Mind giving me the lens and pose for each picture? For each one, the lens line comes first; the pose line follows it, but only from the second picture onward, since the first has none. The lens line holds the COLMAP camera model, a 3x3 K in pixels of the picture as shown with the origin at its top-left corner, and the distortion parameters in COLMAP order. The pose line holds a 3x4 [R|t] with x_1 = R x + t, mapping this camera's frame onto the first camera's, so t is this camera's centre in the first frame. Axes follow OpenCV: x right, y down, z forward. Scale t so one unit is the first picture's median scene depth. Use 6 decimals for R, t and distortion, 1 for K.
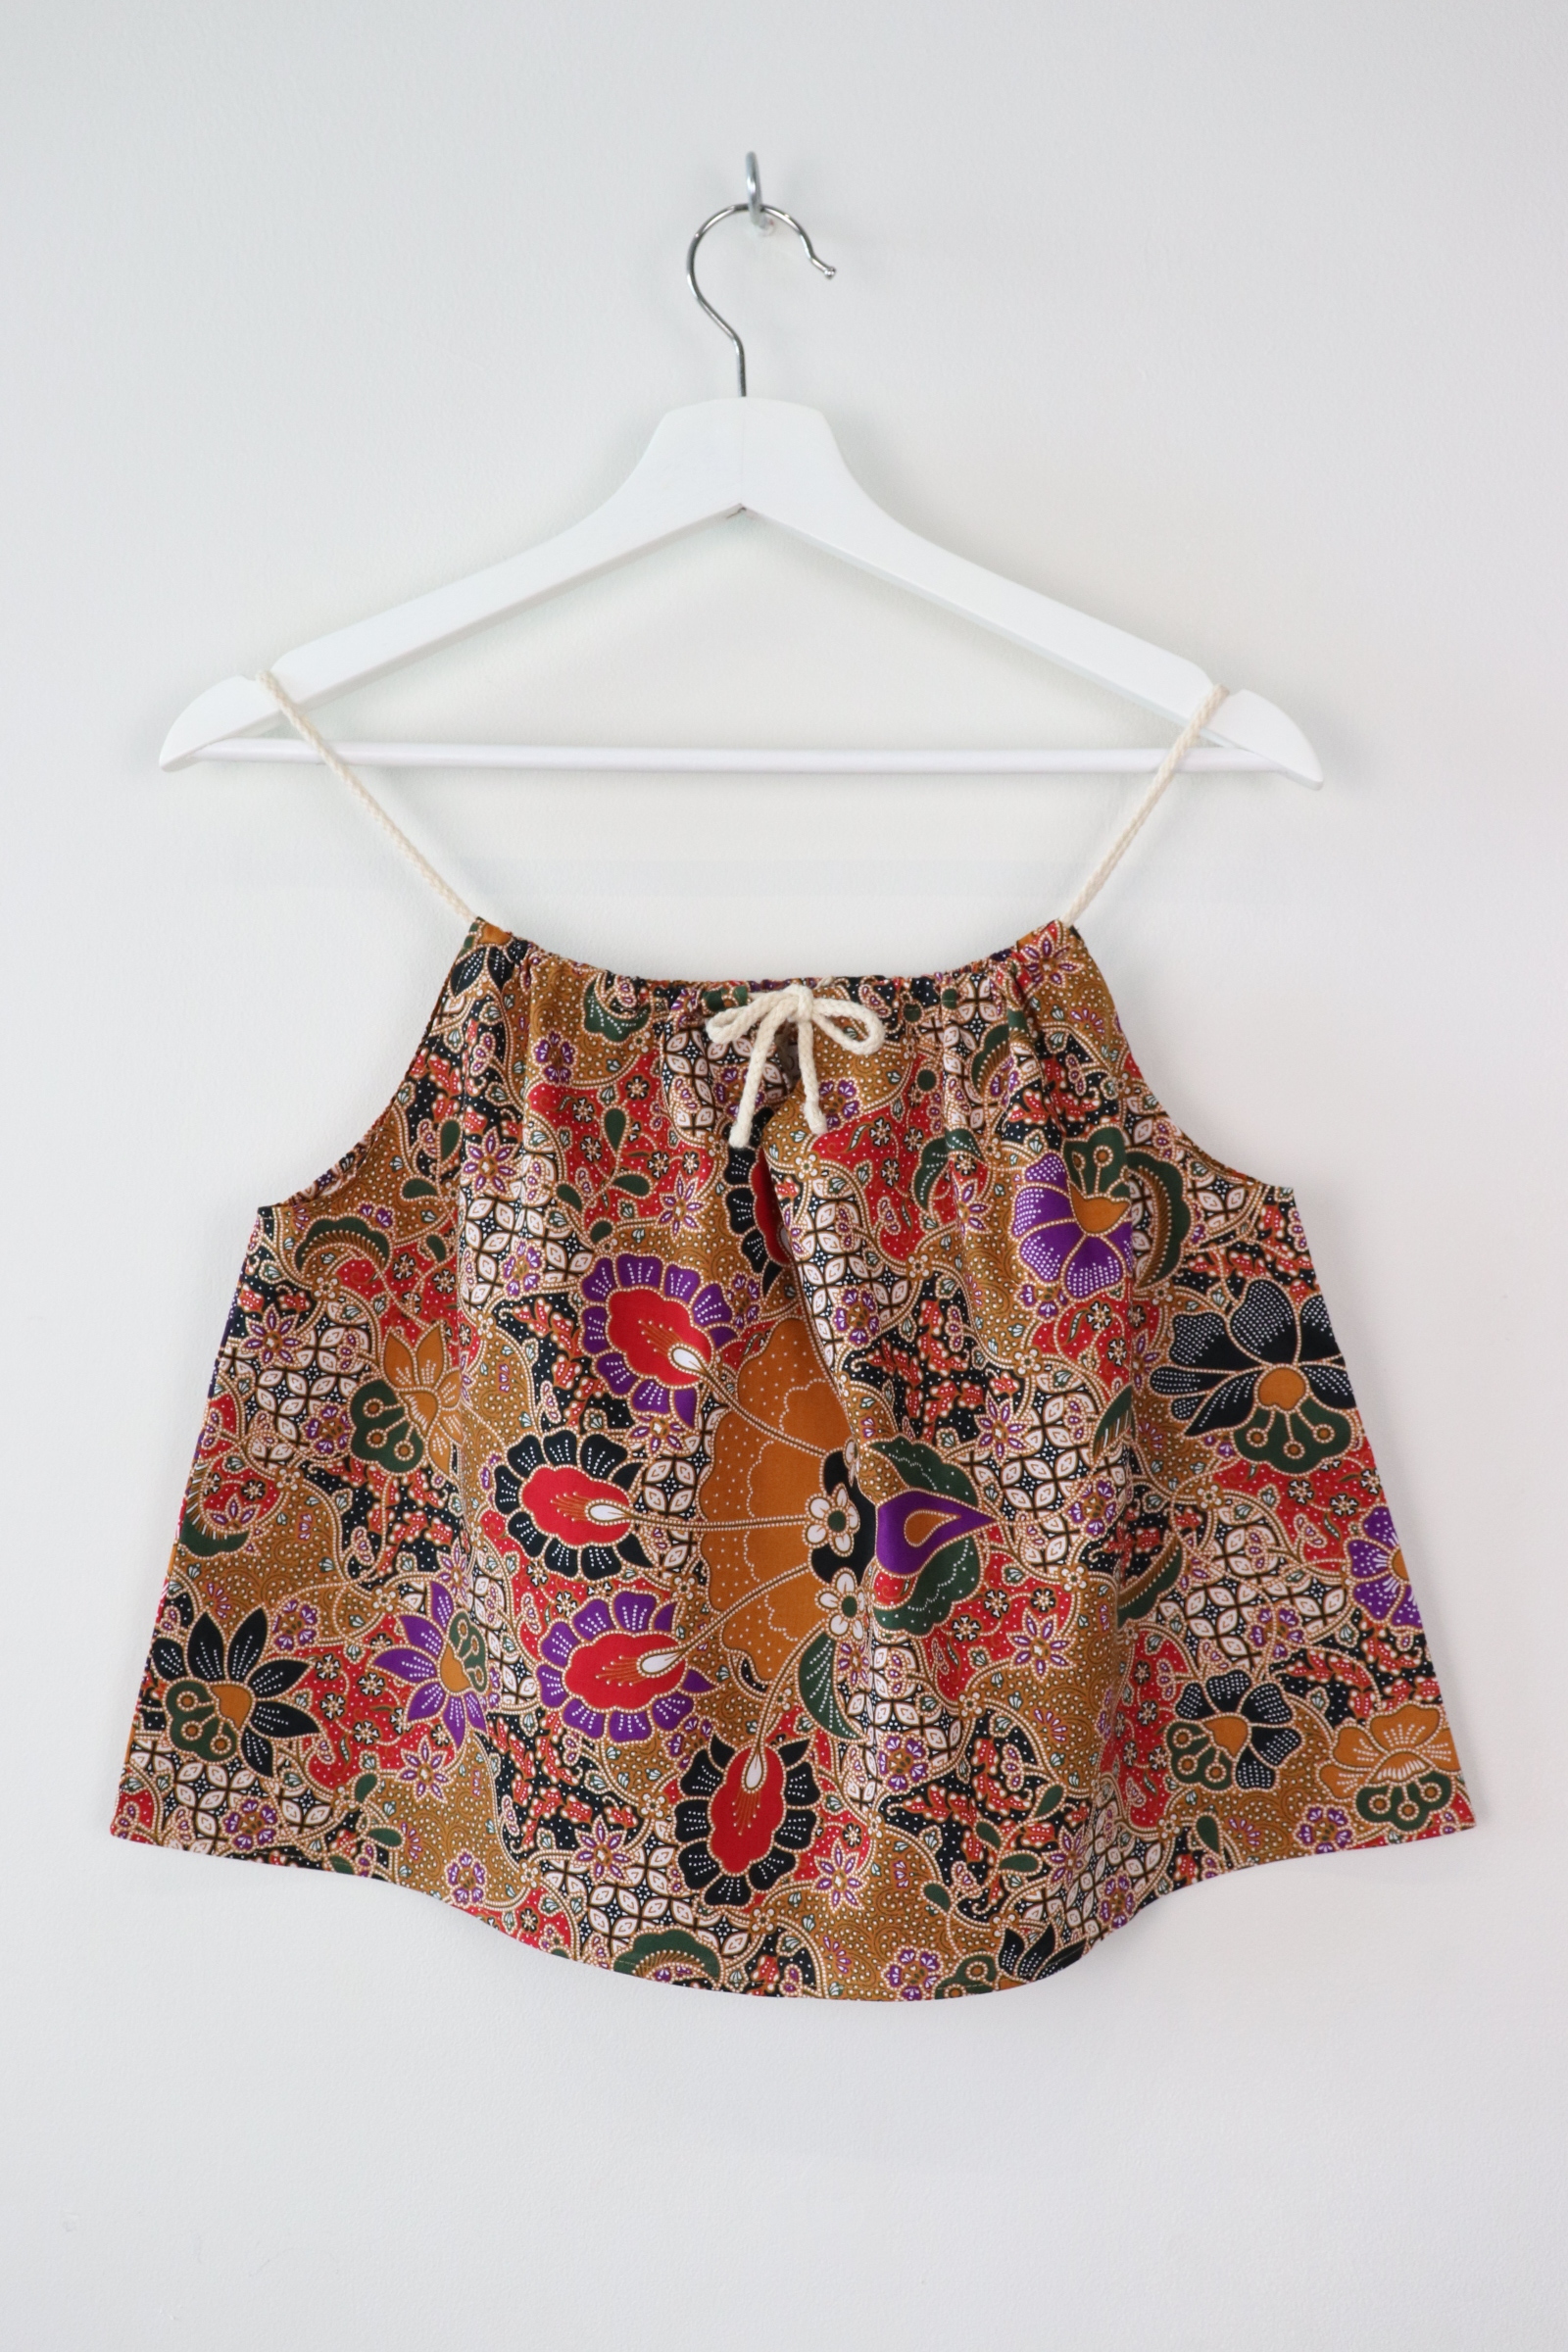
lens RADIAL K [[2230.1, 0, 788.7], [0, 2230.1, 1126.1], [0, 0, 1]] dist [-0.137728, 0.147079]
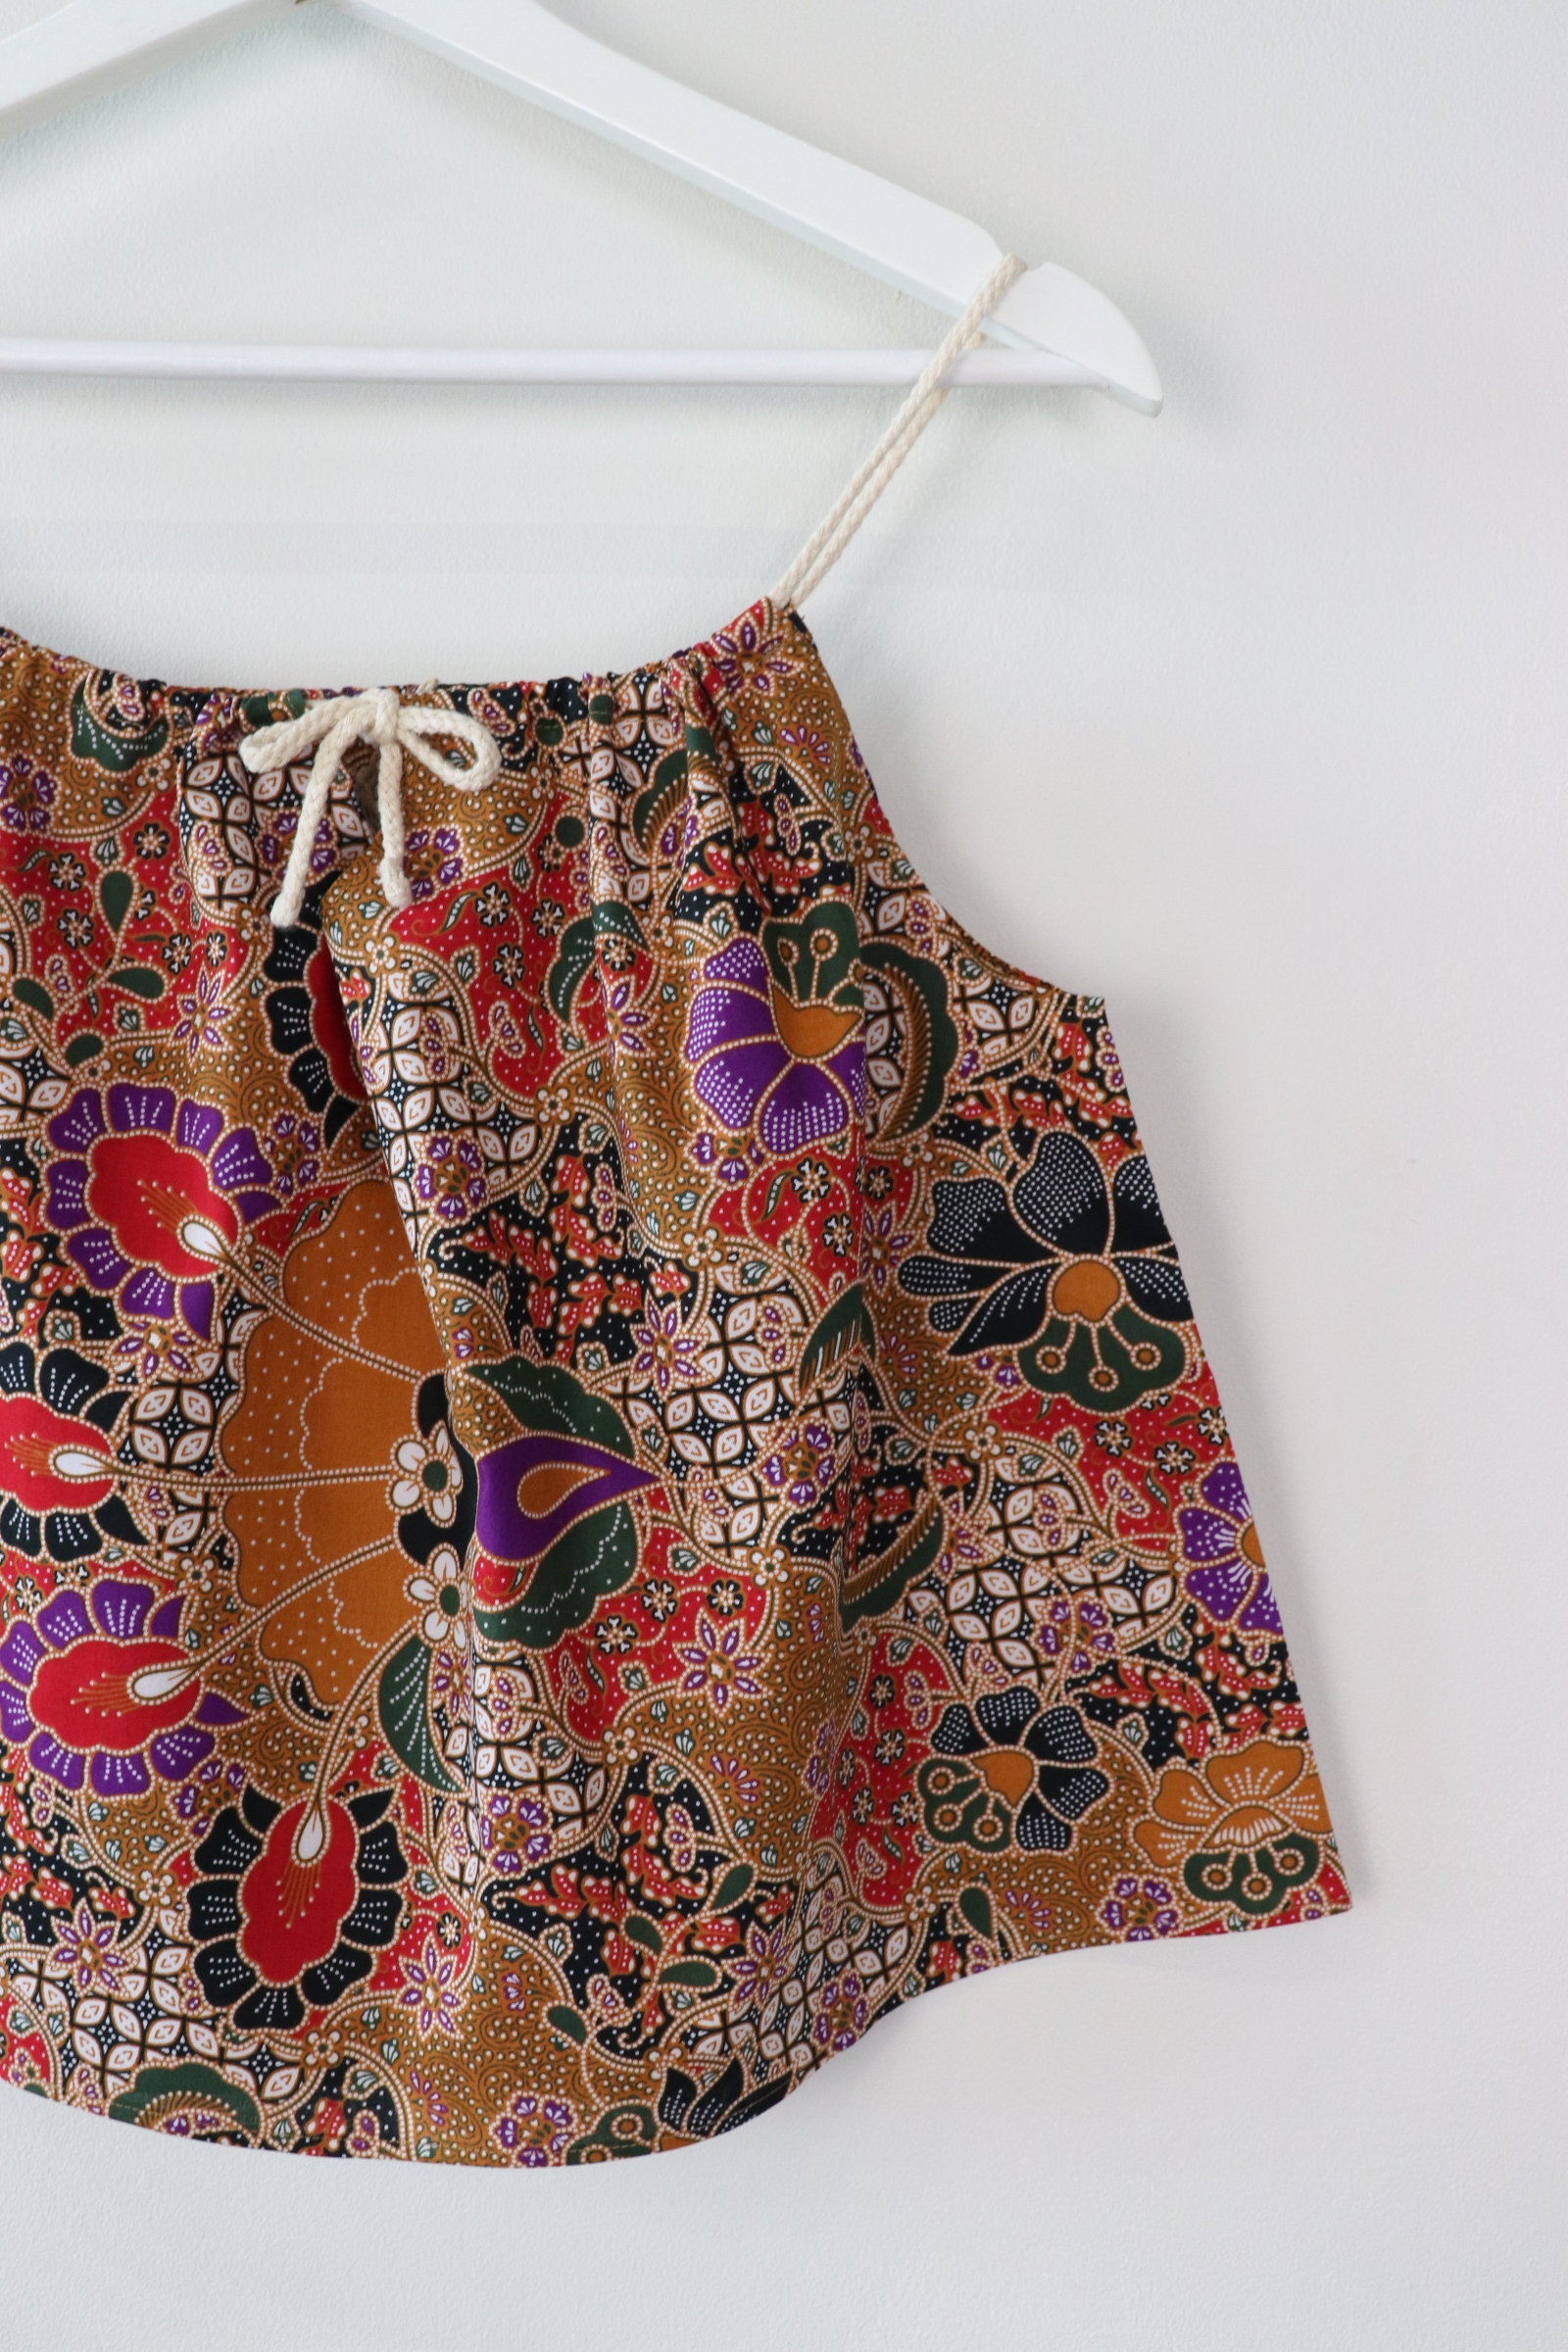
lens RADIAL K [[2230.1, 0, 788.7], [0, 2230.1, 1126.1], [0, 0, 1]] dist [-0.137728, 0.147079]
pose [[0.999080, 0.009705, 0.041766, 0.103431], [-0.012123, 0.998241, 0.058033, 0.029460], [-0.041129, -0.058486, 0.997441, 0.324659]]
